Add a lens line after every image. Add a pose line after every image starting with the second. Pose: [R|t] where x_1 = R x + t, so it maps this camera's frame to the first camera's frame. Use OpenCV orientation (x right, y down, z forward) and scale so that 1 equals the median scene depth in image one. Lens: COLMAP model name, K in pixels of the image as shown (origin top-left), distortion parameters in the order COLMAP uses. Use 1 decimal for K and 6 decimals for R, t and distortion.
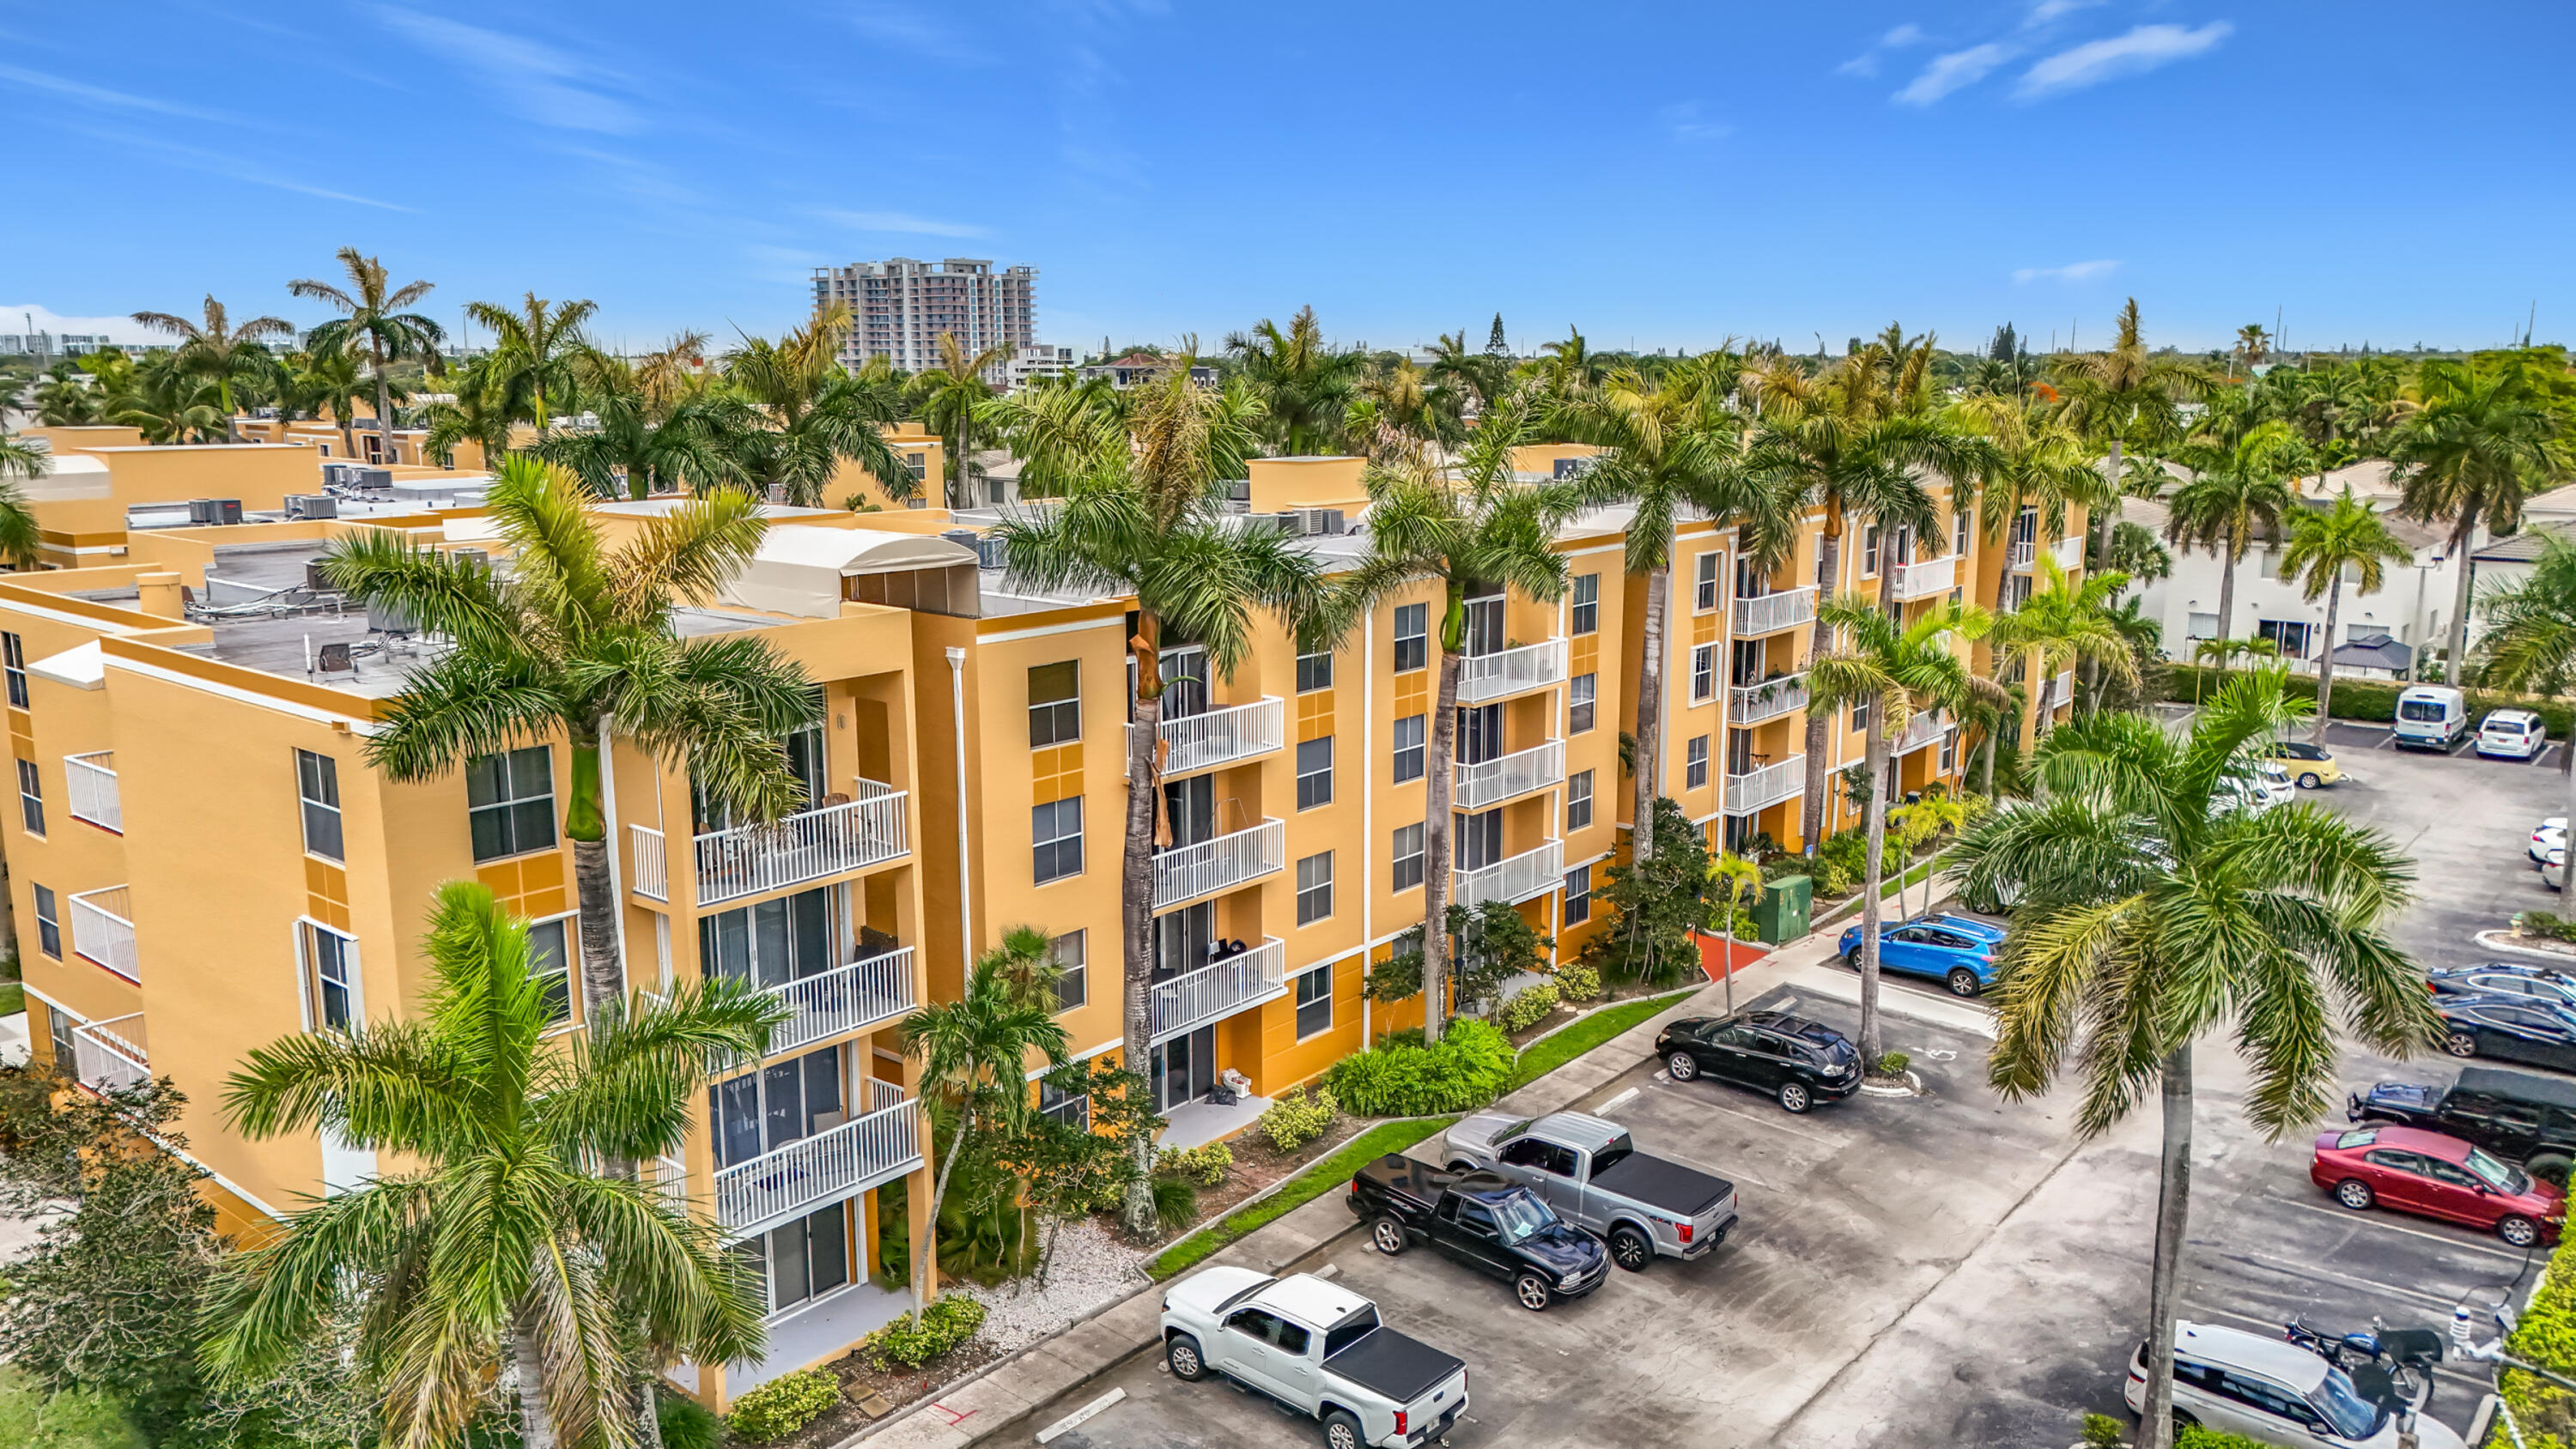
lens RADIAL K [[1896.8, 0, 1288.0], [0, 1896.8, 724.5], [0, 0, 1]] dist [0.061324, -0.063406]
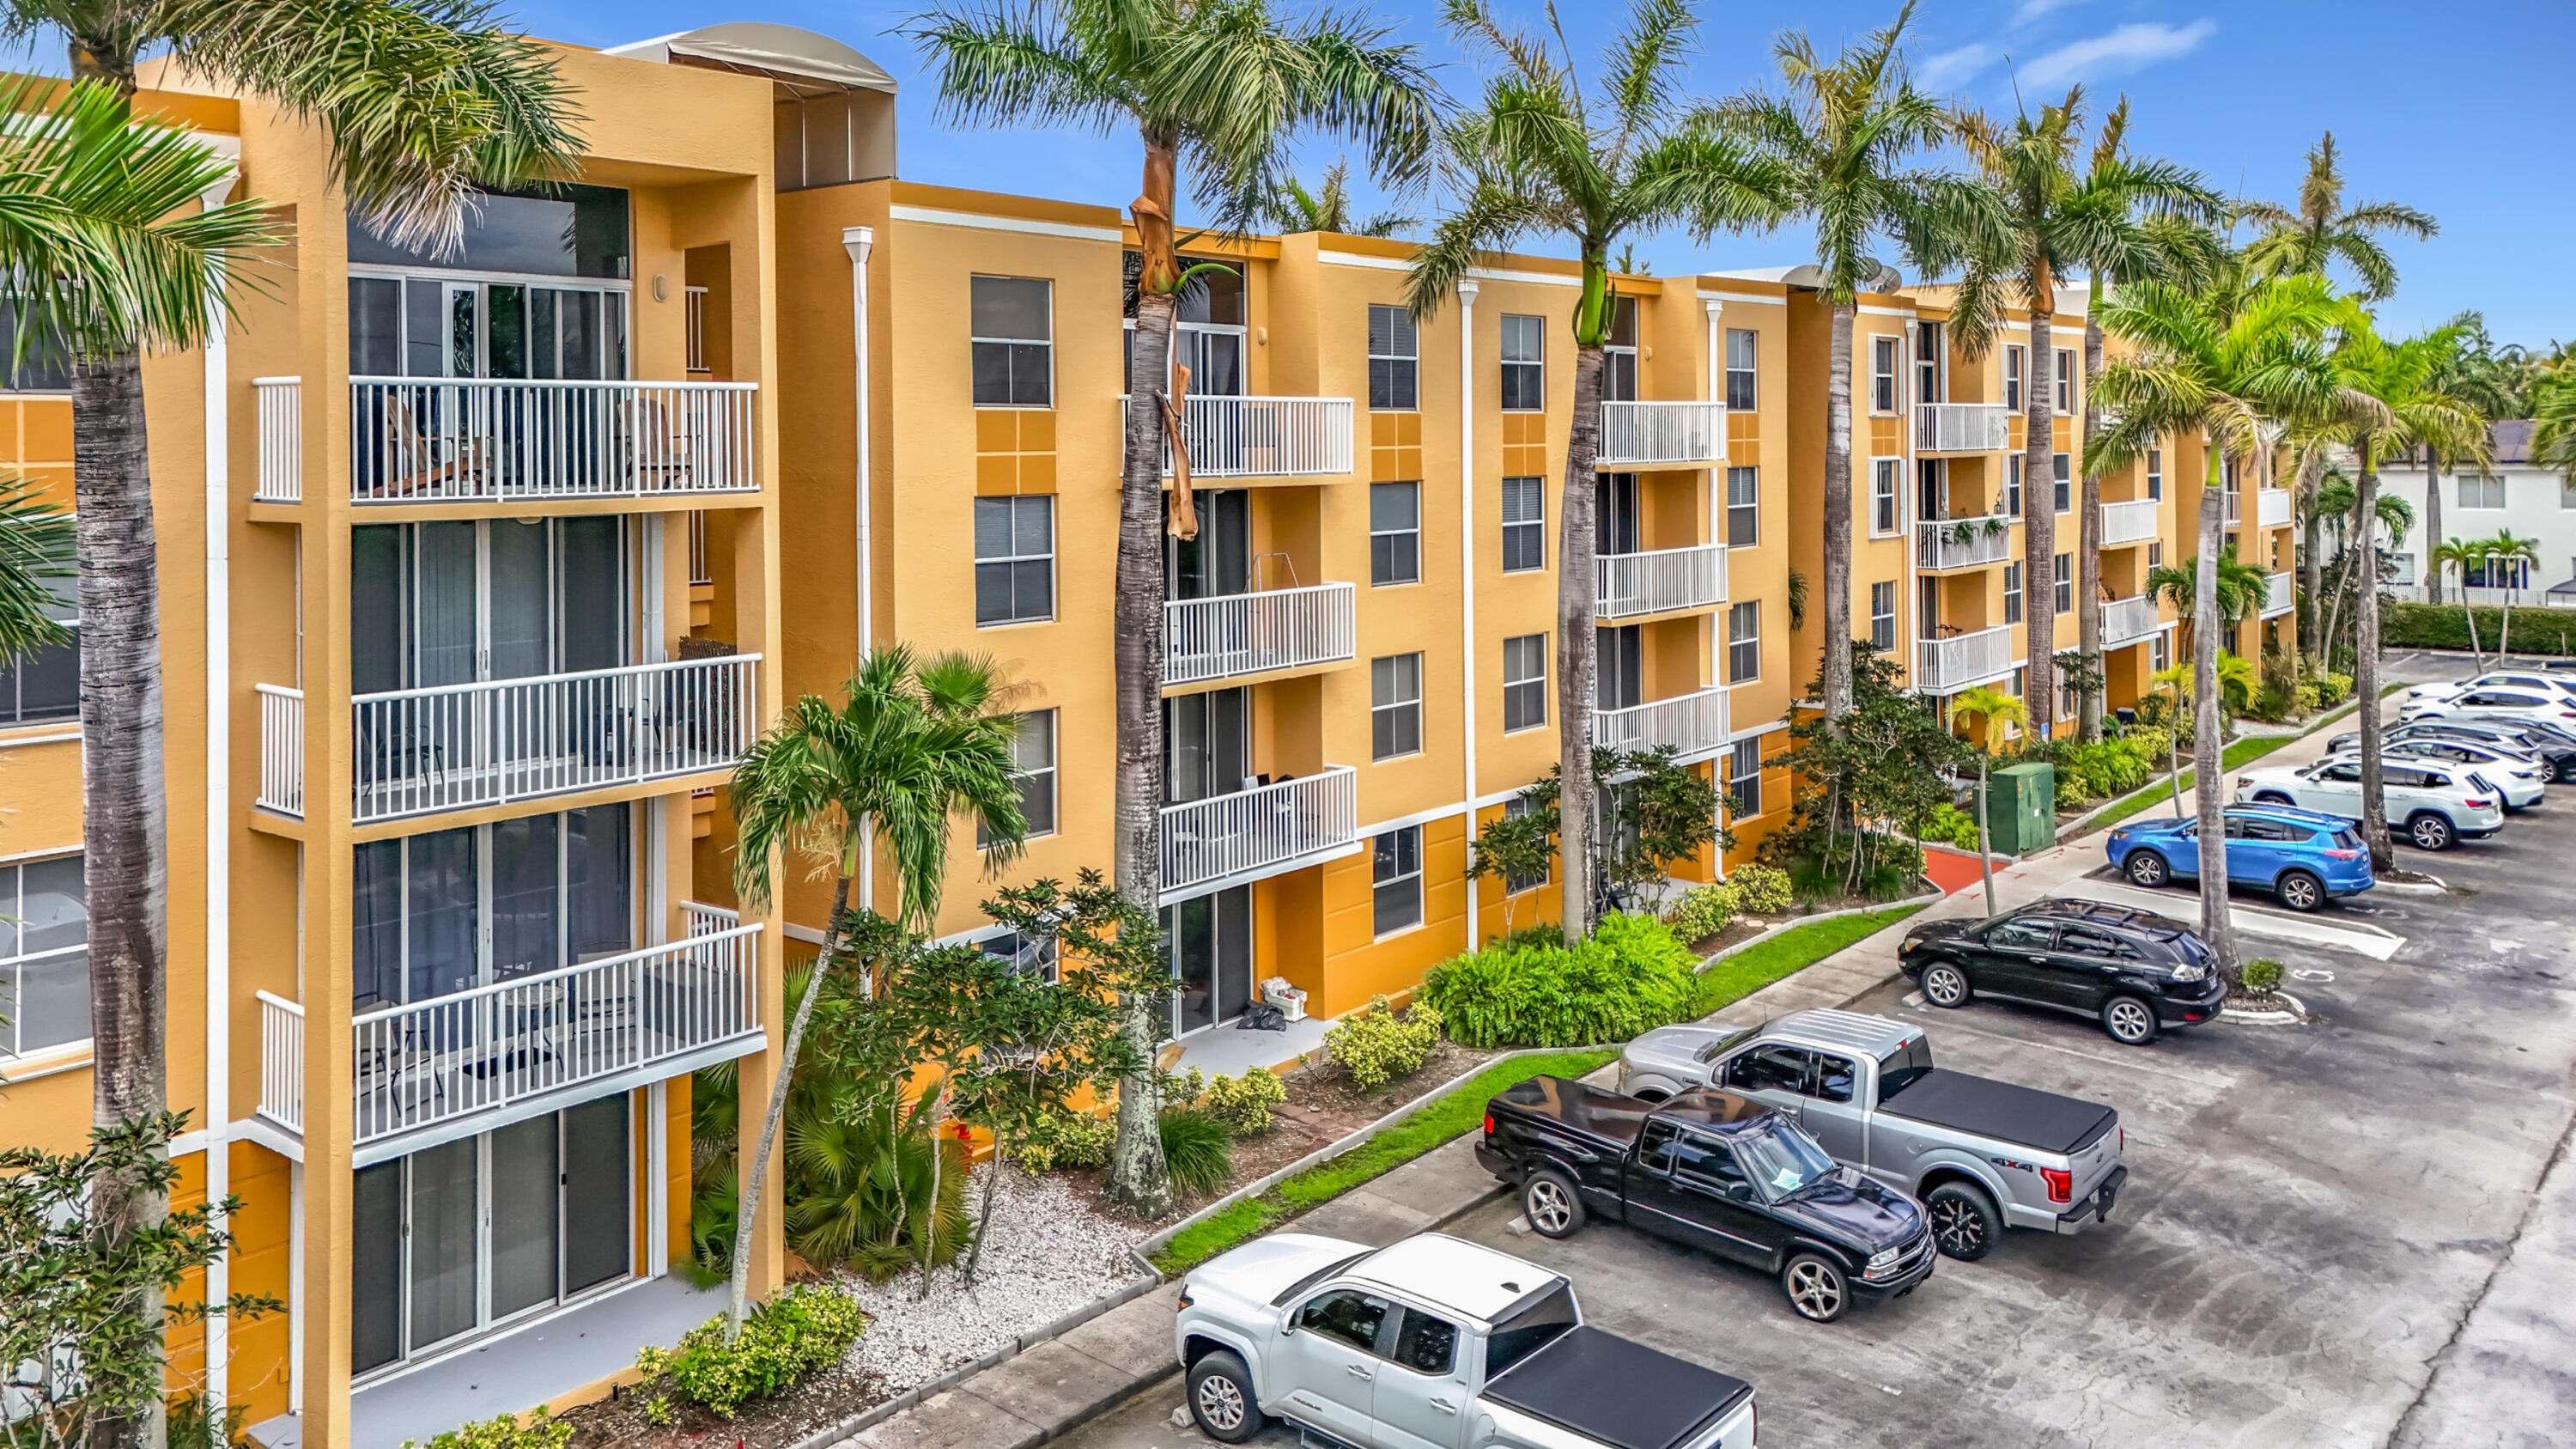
lens RADIAL K [[1840.9, 0, 1284.4], [0, 1840.9, 532.1], [0, 0, 1]] dist [0.037905, -0.024883]
pose [[0.999962, -0.006497, 0.005766, -0.033293], [0.007485, 0.981324, -0.192217, 0.170931], [-0.004409, 0.192253, 0.981335, 0.383752]]
